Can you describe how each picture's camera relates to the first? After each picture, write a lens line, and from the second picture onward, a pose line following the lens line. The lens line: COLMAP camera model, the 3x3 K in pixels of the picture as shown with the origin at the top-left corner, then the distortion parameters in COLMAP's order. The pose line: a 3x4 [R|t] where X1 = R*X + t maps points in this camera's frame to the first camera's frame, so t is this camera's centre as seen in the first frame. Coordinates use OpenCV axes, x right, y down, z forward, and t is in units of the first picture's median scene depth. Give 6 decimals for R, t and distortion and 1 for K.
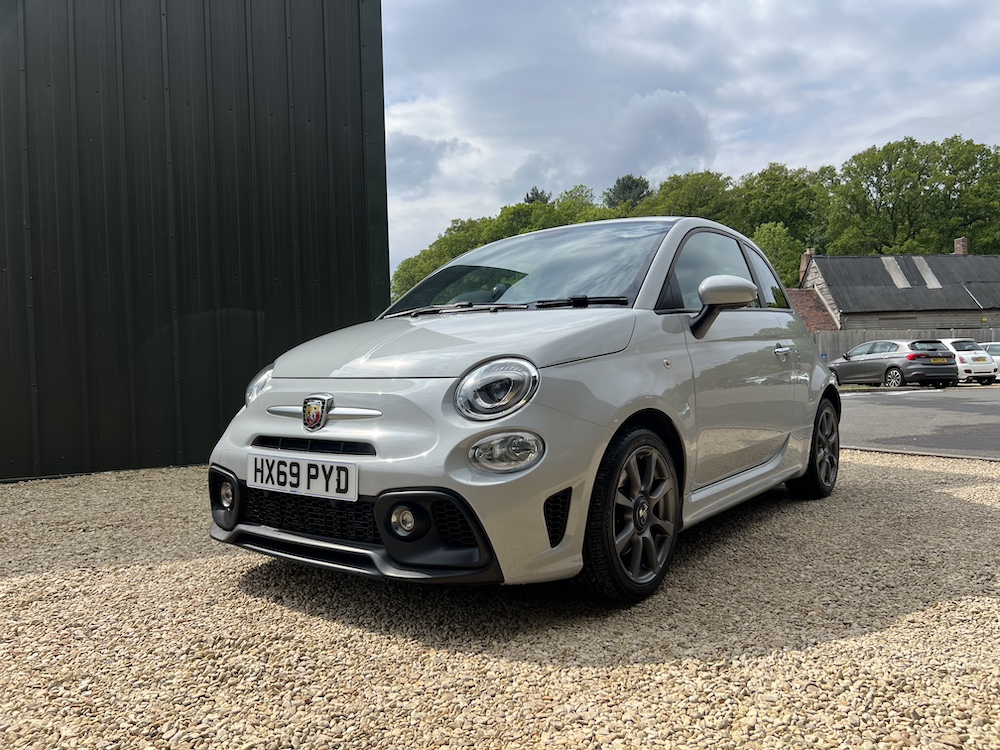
lens RADIAL K [[732.5, 0, 498.5], [0, 732.5, 390.5], [0, 0, 1]] dist [0.033168, -0.037913]
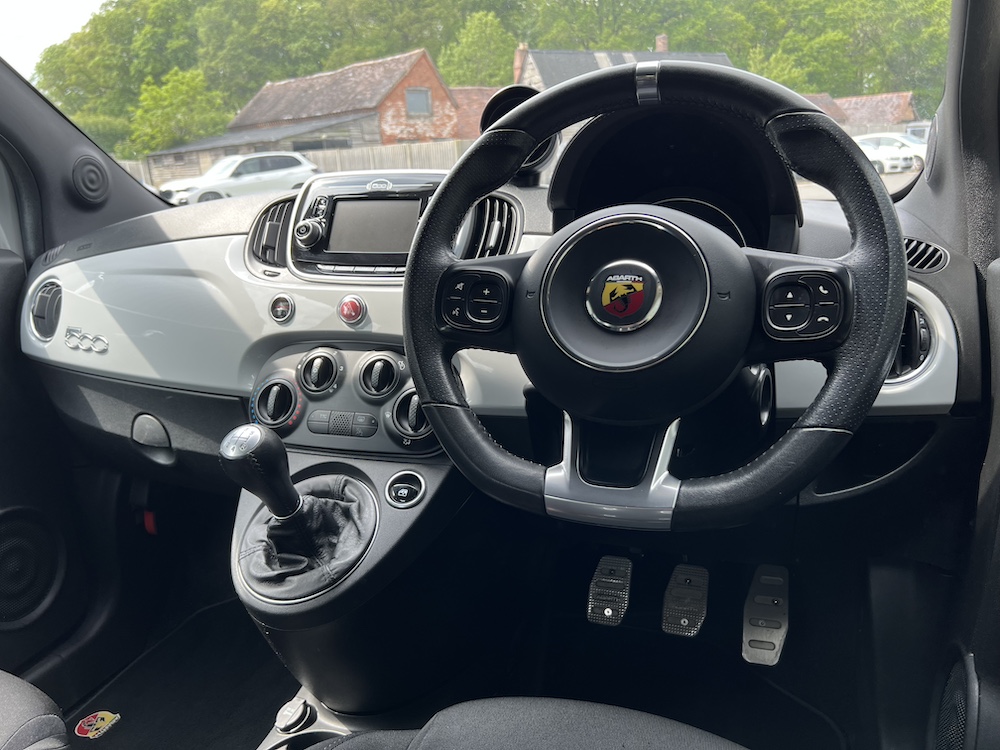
lens RADIAL K [[732.5, 0, 493.1], [0, 732.5, 371.8], [0, 0, 1]] dist [0.033168, -0.037913]
pose [[0.933992, -0.122892, 0.335495, 0.333667], [0.042437, 0.970497, 0.237349, -0.152728], [-0.354765, -0.207445, 0.911651, 1.157830]]
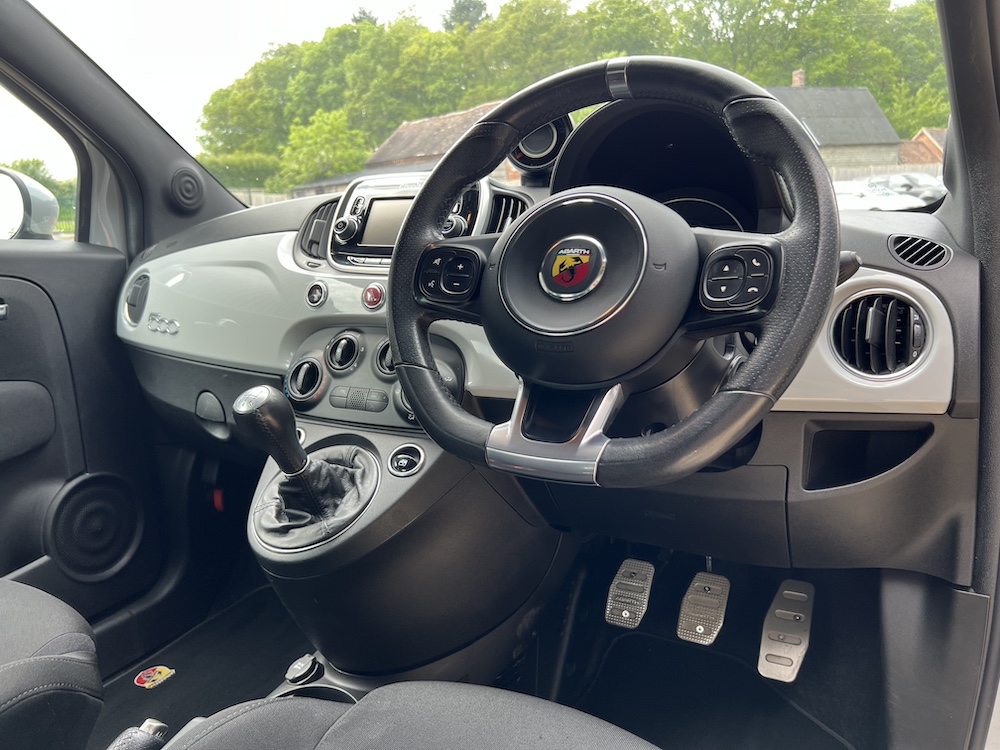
lens RADIAL K [[732.5, 0, 499.0], [0, 732.5, 372.7], [0, 0, 1]] dist [0.033168, -0.037913]
pose [[0.978943, -0.063678, 0.193945, 0.391676], [0.026711, 0.981890, 0.187561, -0.125470], [-0.202377, -0.178431, 0.962915, 1.109180]]
